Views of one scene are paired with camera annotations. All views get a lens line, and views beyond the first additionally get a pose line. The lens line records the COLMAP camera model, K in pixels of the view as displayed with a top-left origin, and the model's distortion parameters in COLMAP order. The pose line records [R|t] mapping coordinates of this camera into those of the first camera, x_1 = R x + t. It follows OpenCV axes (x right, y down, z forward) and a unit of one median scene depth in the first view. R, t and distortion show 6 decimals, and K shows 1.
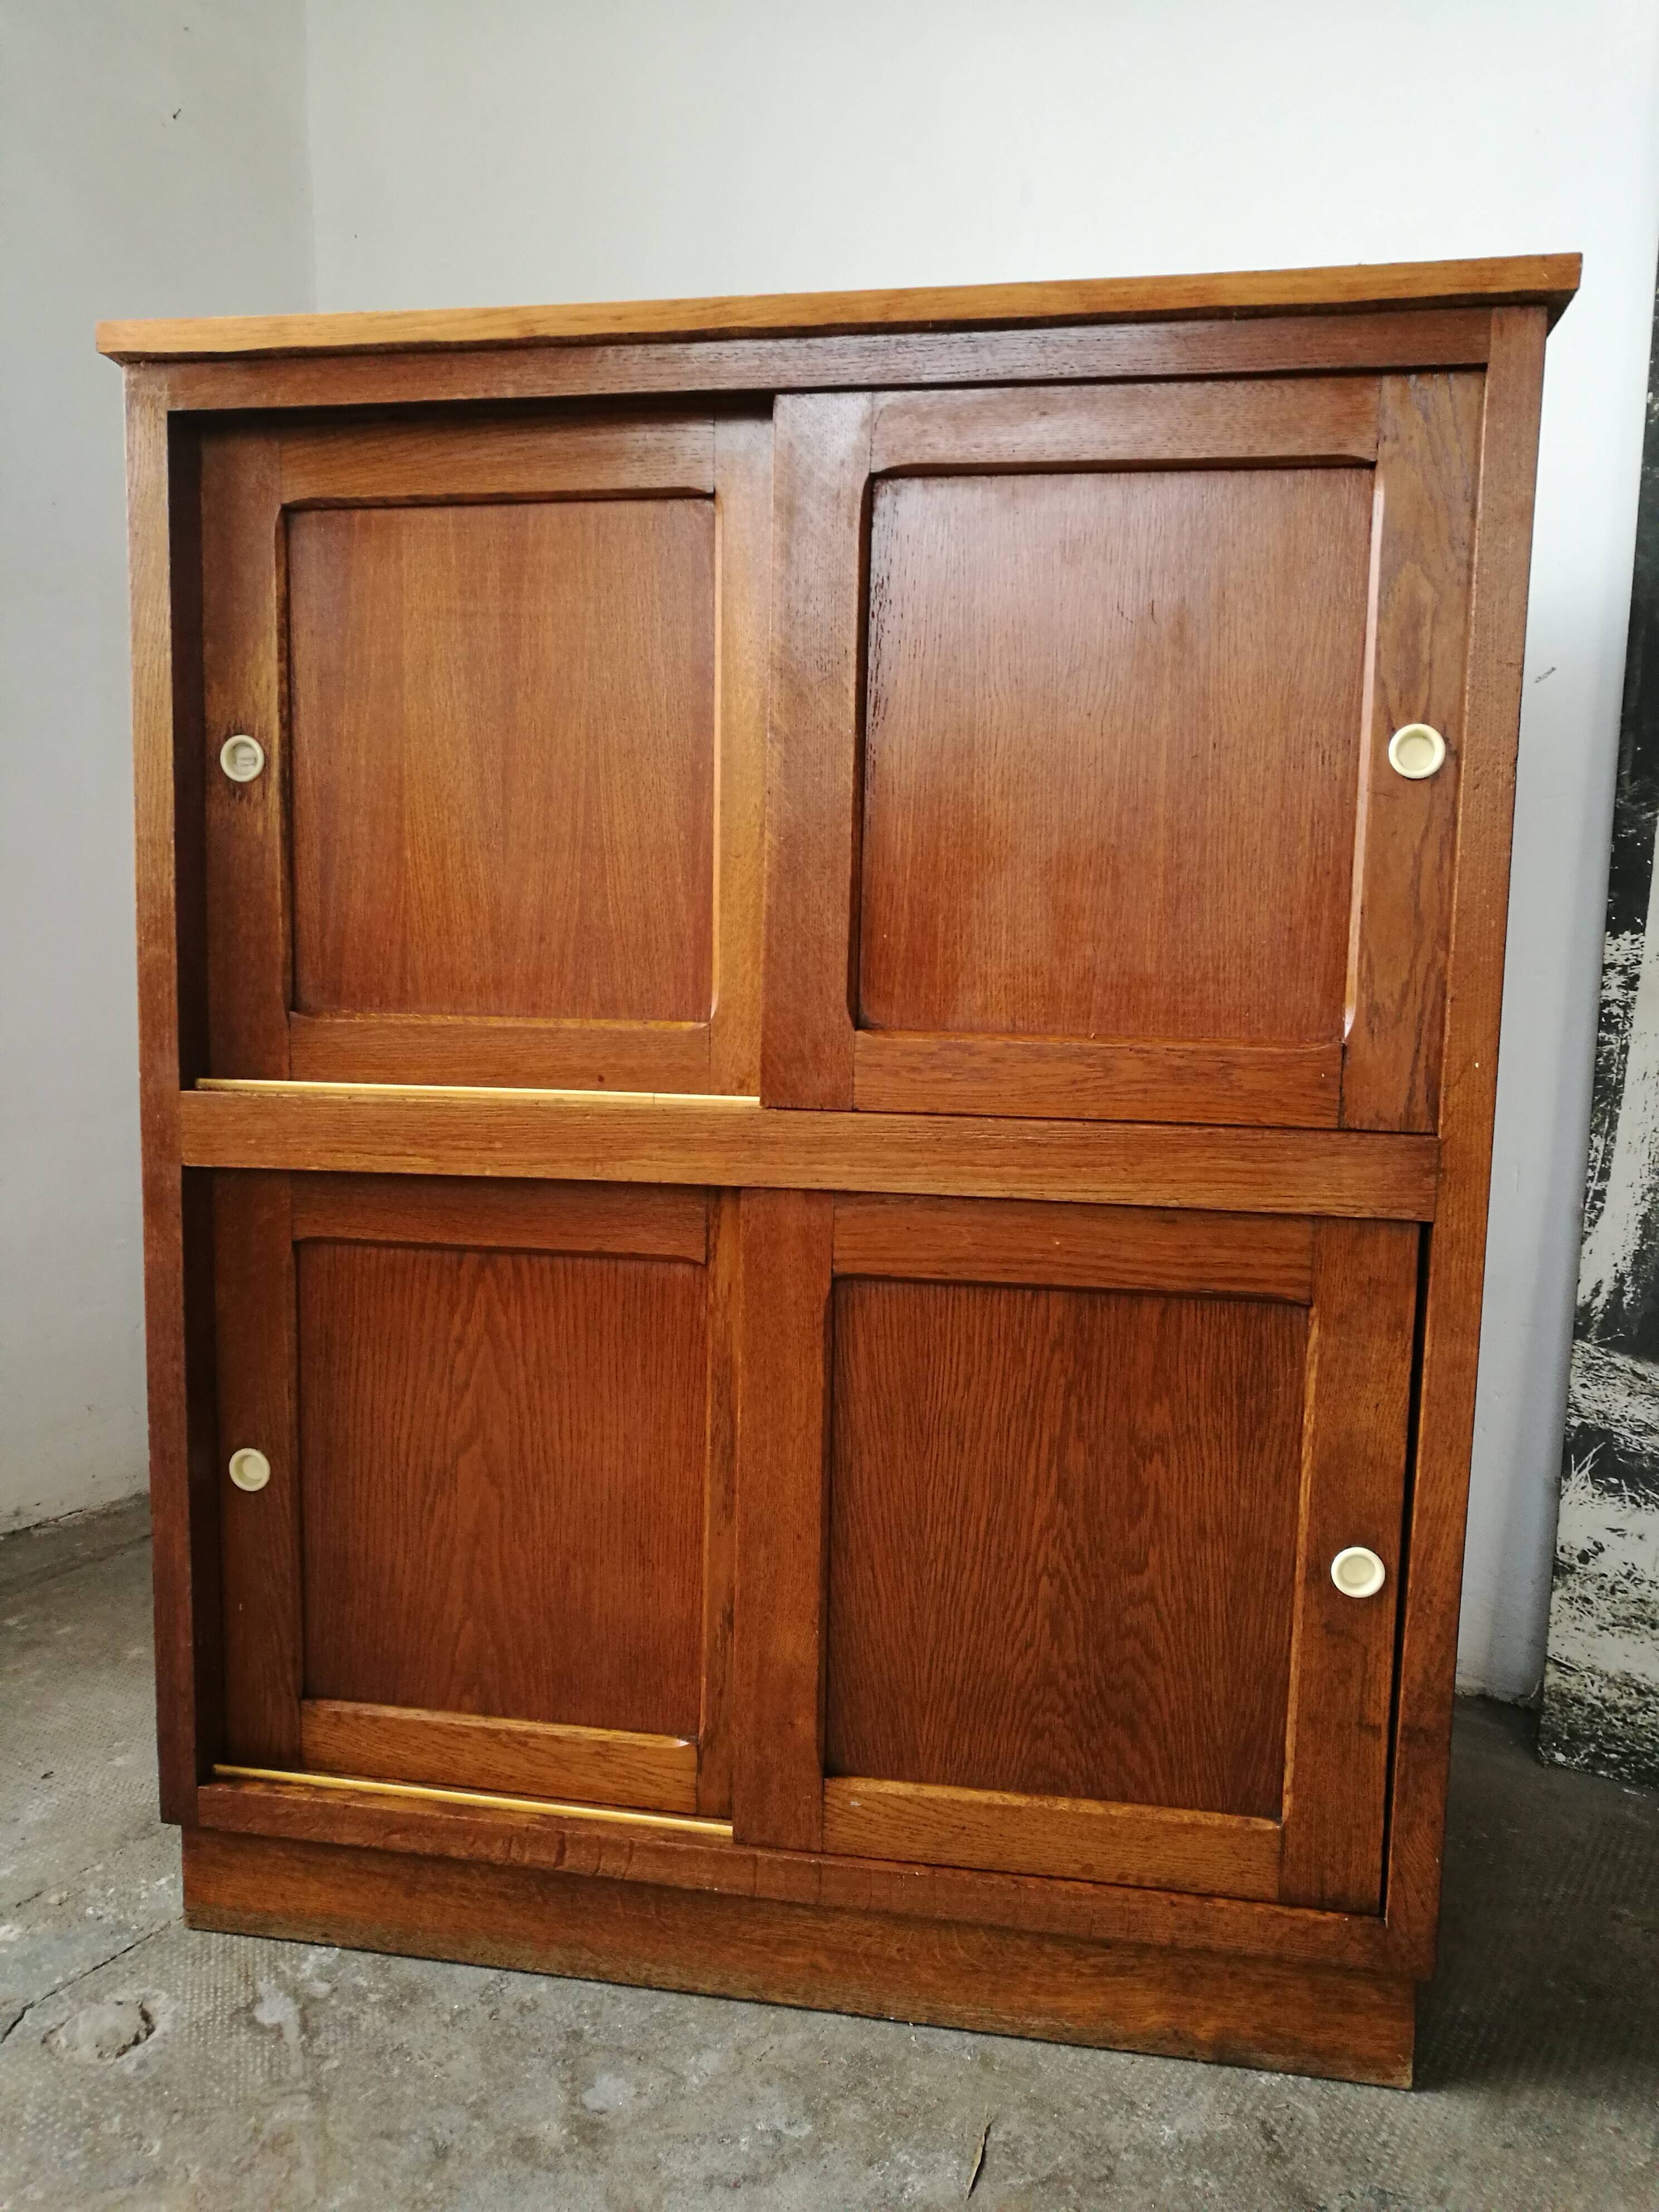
lens RADIAL K [[1897.3, 0, 805.5], [0, 1897.3, 1164.3], [0, 0, 1]] dist [0.009473, -0.010791]
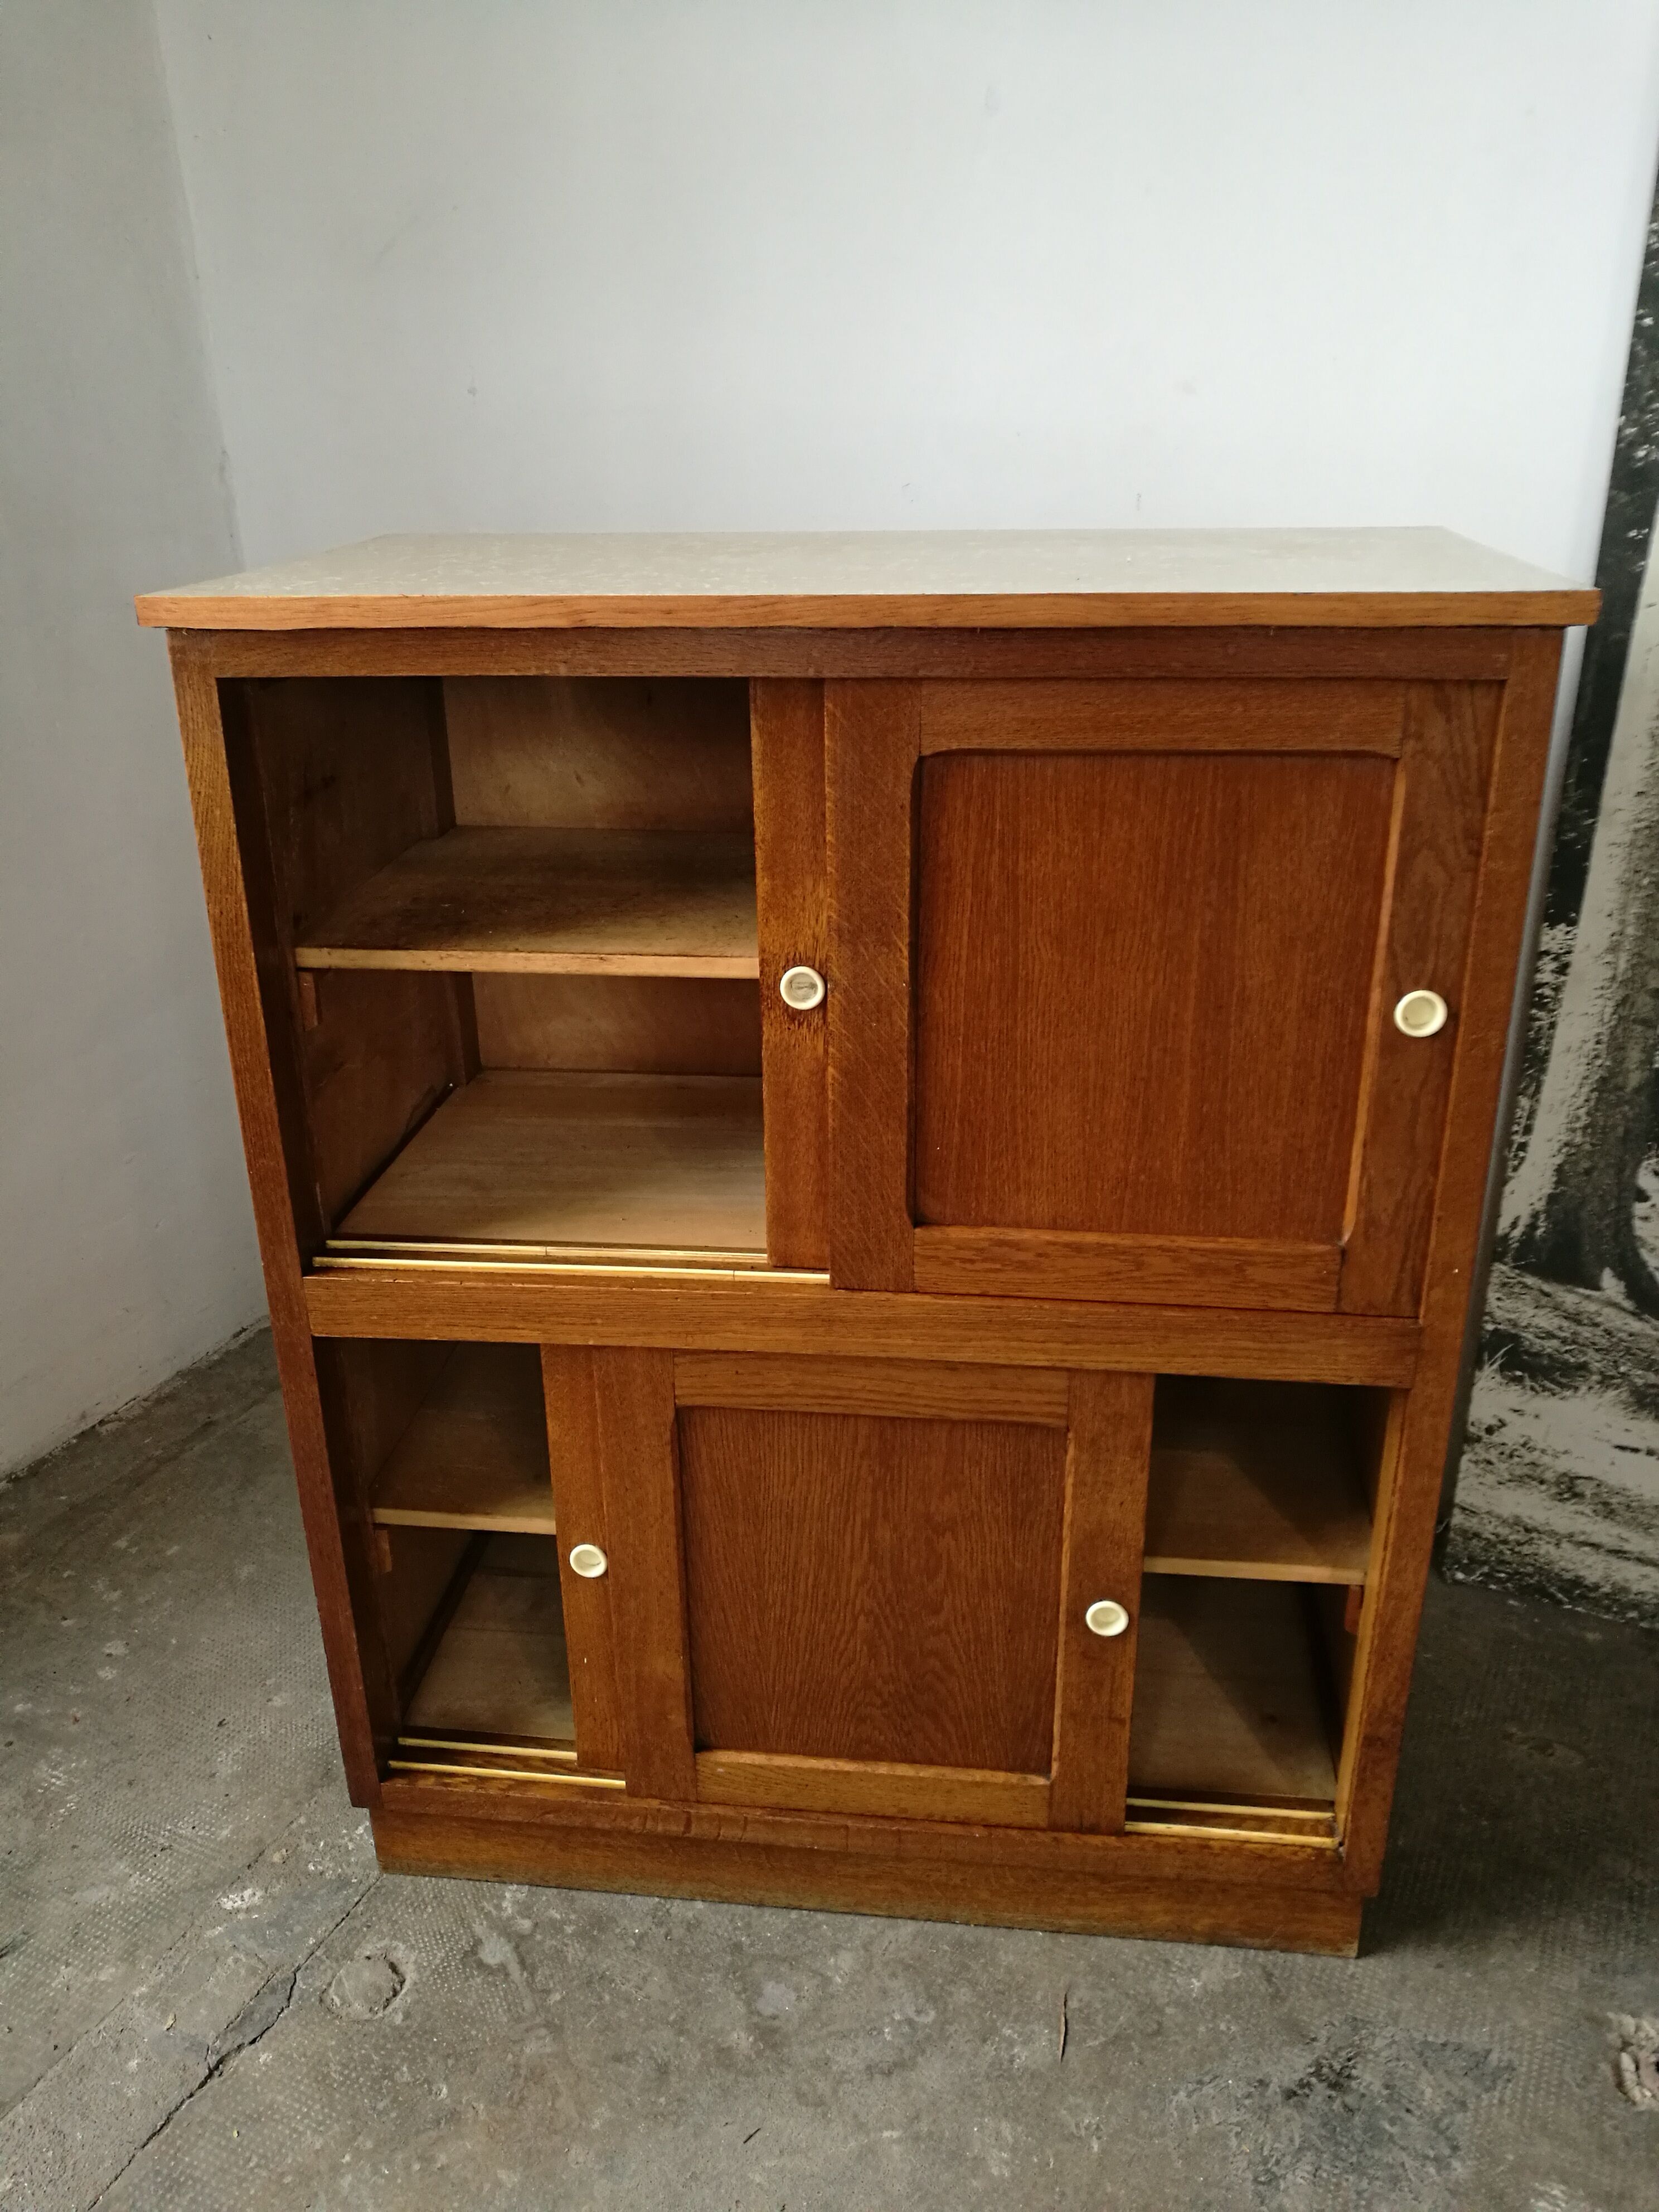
lens RADIAL K [[1769.0, 0, 838.8], [0, 1769.0, 1118.0], [0, 0, 1]] dist [-0.018835, 0.030625]
pose [[0.996548, -0.059166, 0.058233, -0.073308], [0.040891, 0.960307, 0.275932, -0.411973], [-0.072247, -0.272598, 0.959412, 0.012577]]
